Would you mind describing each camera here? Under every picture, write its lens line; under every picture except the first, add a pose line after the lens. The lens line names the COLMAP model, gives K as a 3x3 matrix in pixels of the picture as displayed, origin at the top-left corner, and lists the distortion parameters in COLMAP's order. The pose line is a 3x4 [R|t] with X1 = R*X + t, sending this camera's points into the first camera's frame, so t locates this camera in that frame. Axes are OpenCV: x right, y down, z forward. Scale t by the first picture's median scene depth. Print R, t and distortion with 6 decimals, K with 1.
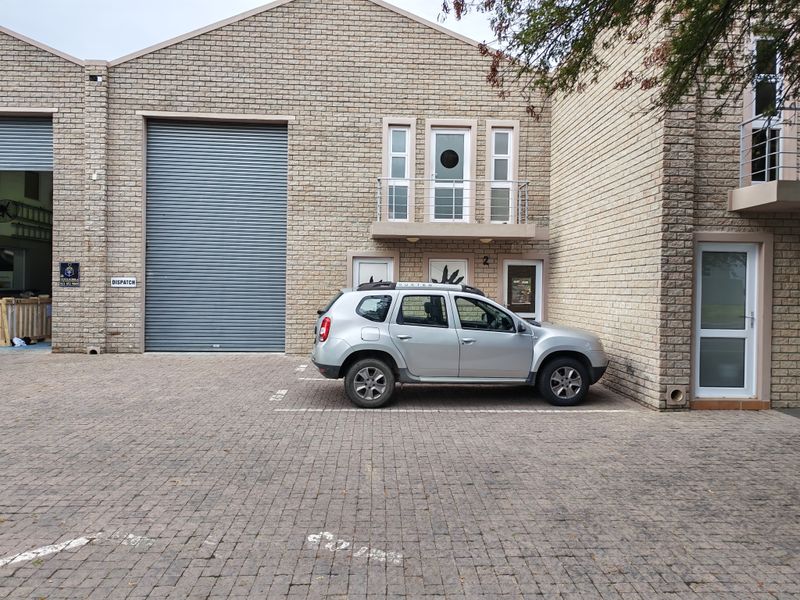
lens RADIAL K [[610.6, 0, 402.3], [0, 610.6, 298.8], [0, 0, 1]] dist [0.076235, -0.080134]
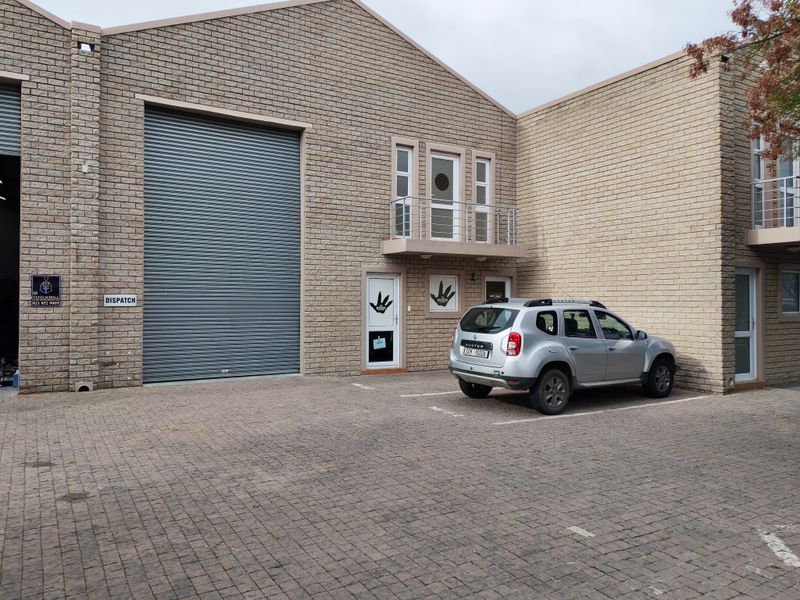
lens RADIAL K [[610.6, 0, 395.6], [0, 610.6, 299.2], [0, 0, 1]] dist [0.076235, -0.080134]
pose [[0.875203, -0.009482, 0.483662, -0.527689], [0.017957, 0.999756, -0.012895, -0.011245], [-0.483422, 0.019971, 0.875160, 0.109706]]
